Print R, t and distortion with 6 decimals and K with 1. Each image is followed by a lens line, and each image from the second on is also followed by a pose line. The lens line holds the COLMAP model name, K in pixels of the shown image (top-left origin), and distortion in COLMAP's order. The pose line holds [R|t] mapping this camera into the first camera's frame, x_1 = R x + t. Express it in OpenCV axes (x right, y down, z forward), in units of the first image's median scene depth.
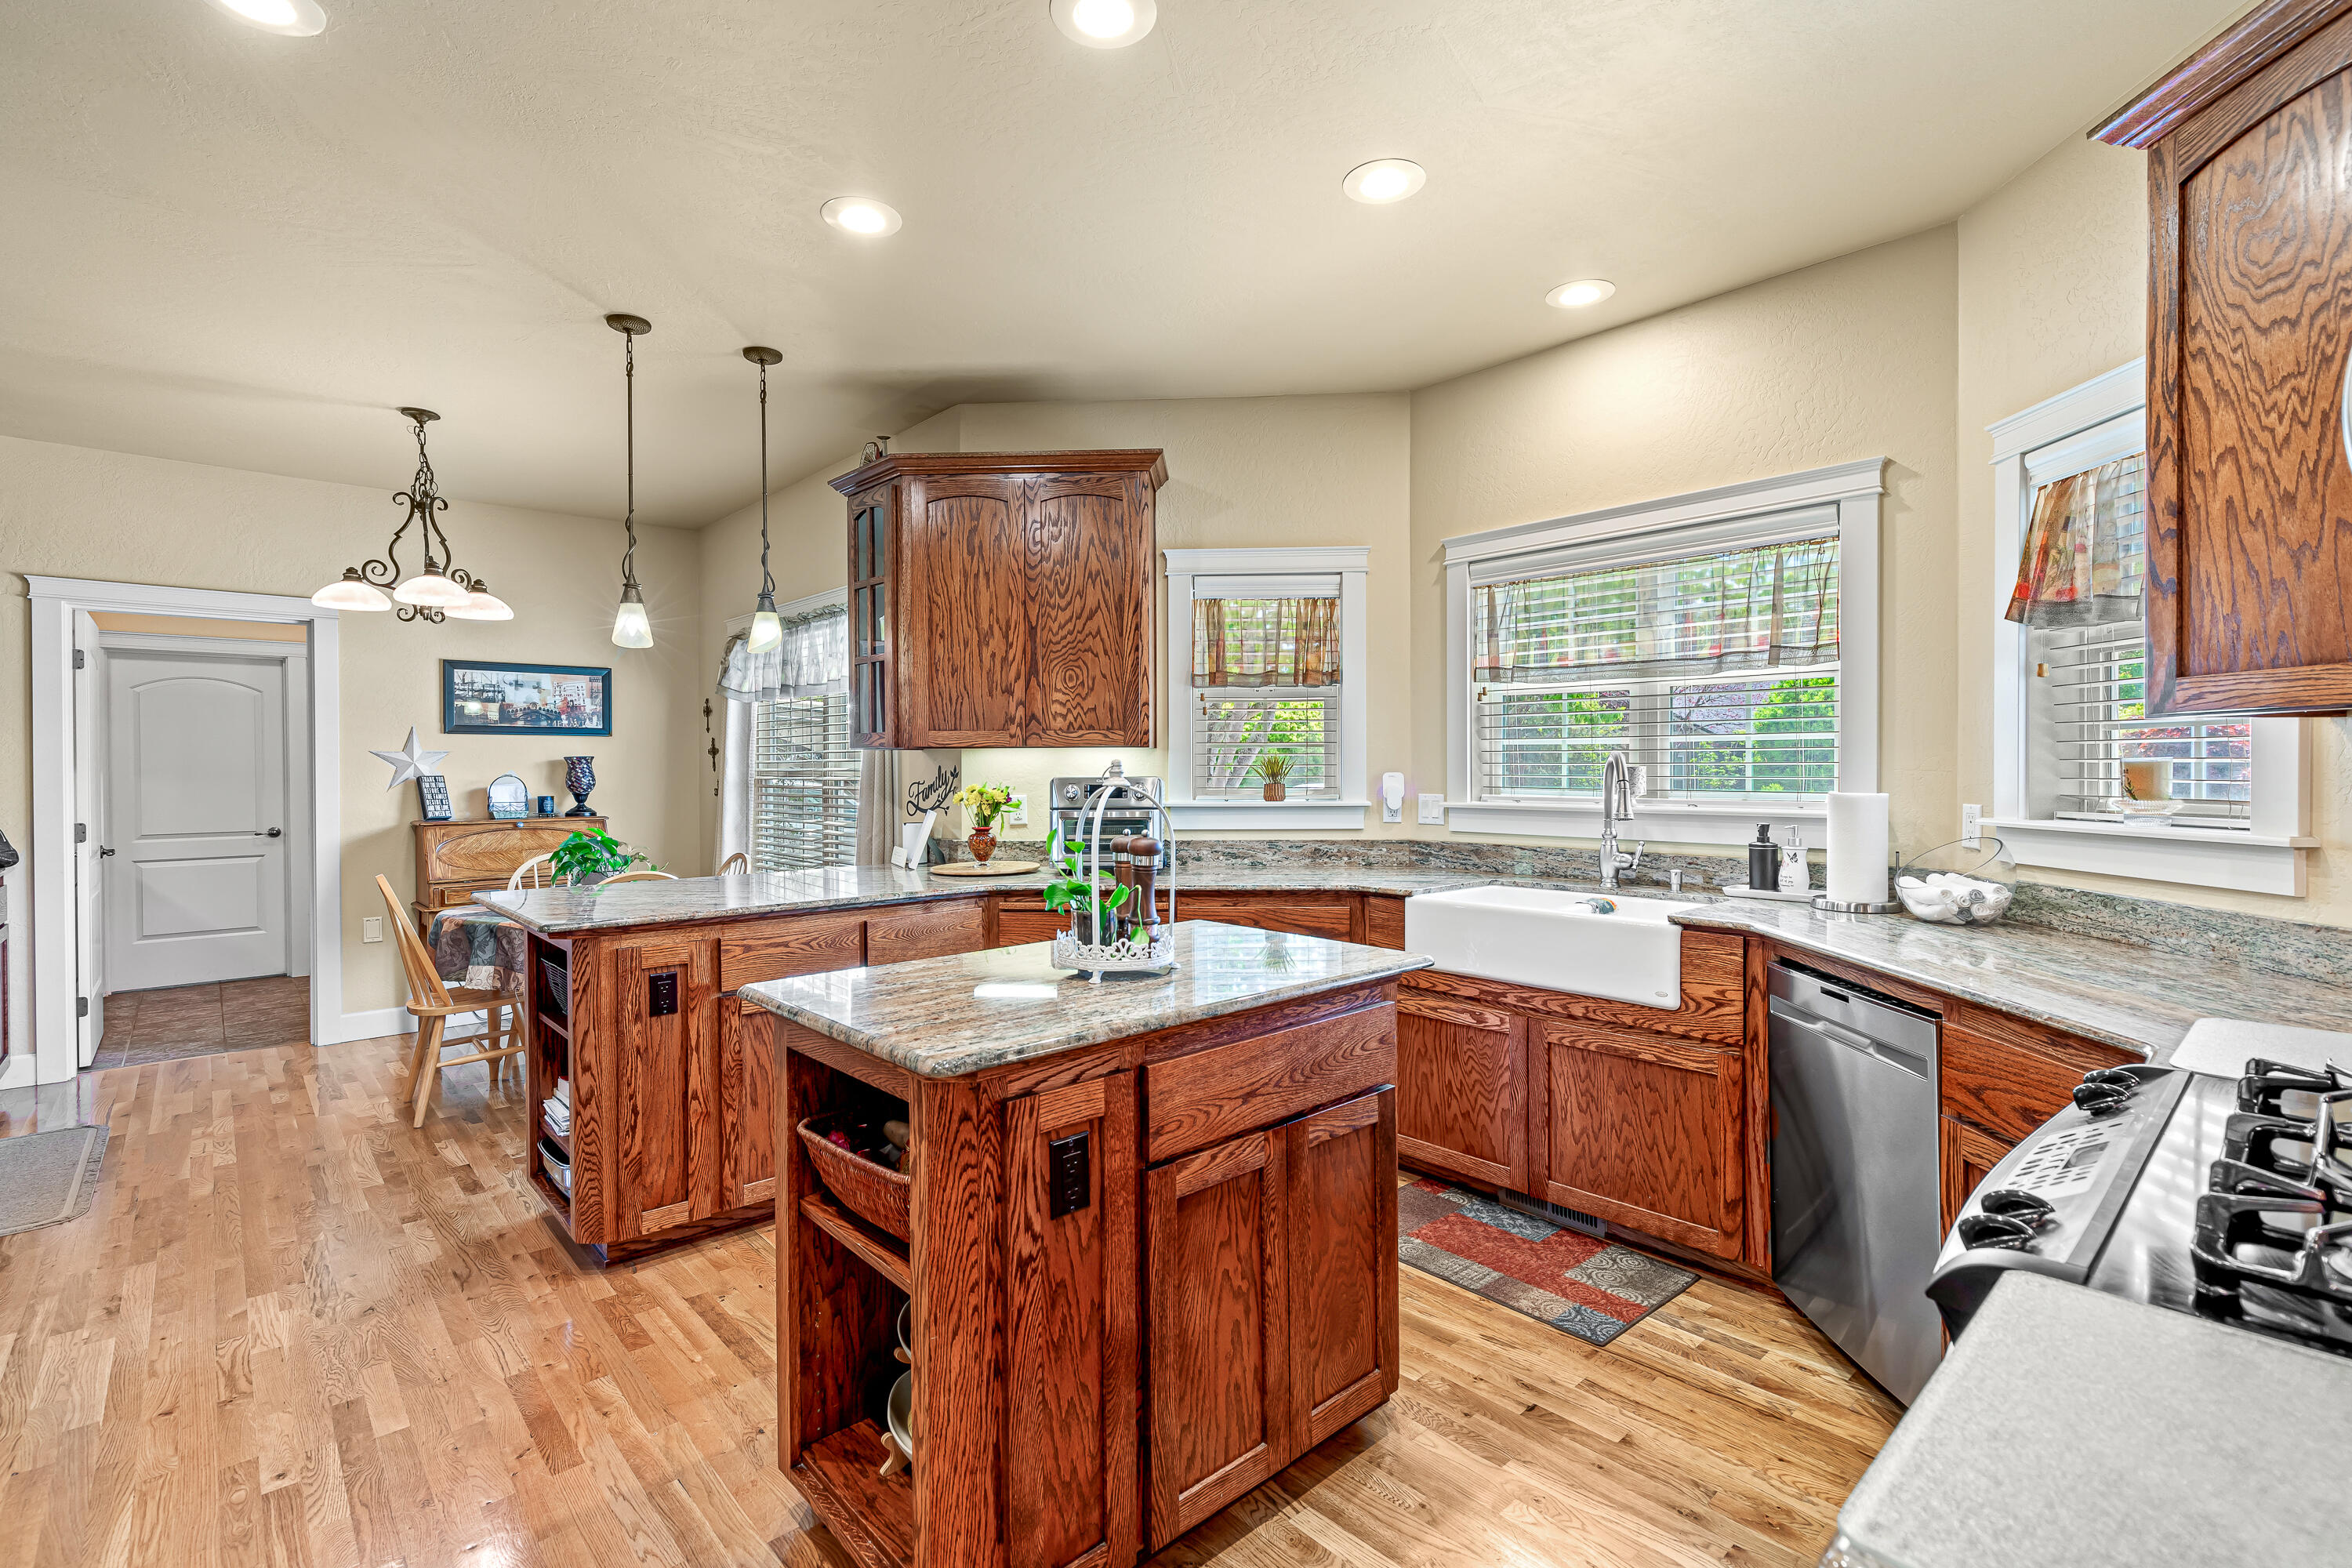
lens RADIAL K [[1065.0, 0, 1183.1], [0, 1065.0, 781.2], [0, 0, 1]] dist [0.001329, -0.000086]
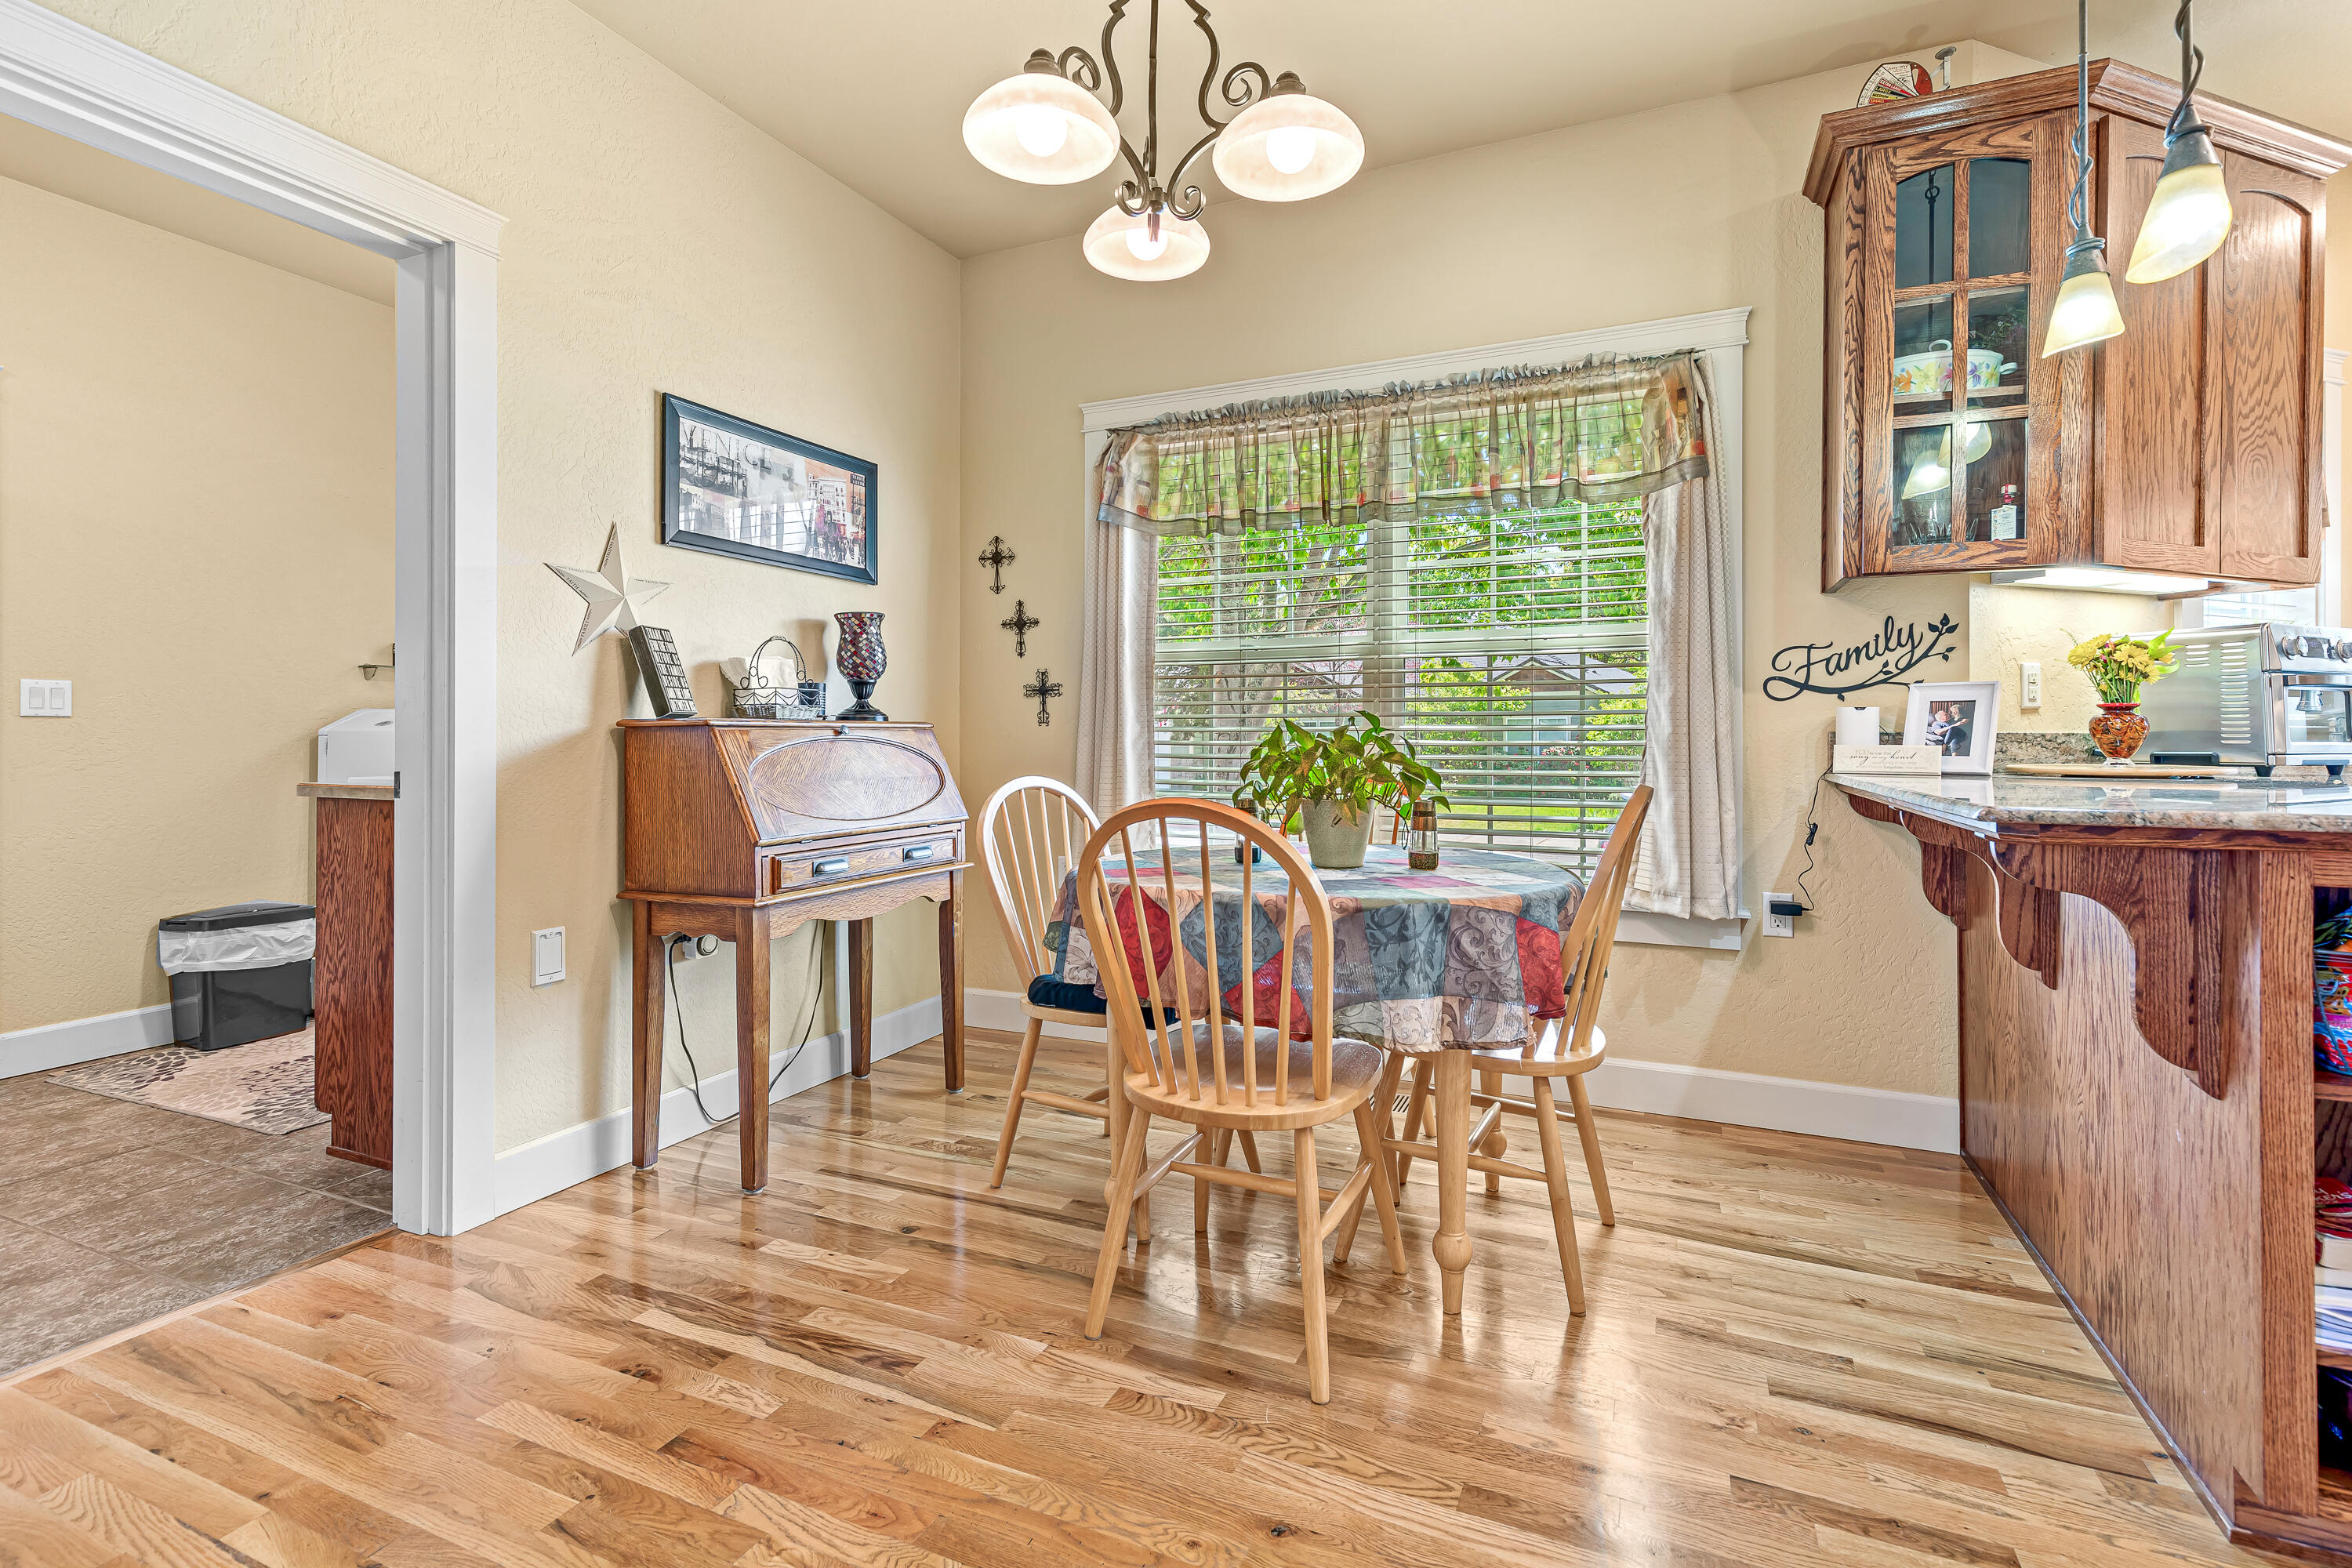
lens RADIAL K [[1065.0, 0, 1181.0], [0, 1065.0, 762.3], [0, 0, 1]] dist [0.001329, -0.000086]
pose [[0.915928, -0.004250, 0.401320, -0.685781], [0.001669, 0.999976, 0.006781, 0.052820], [-0.401339, -0.005541, 0.915913, 0.468945]]
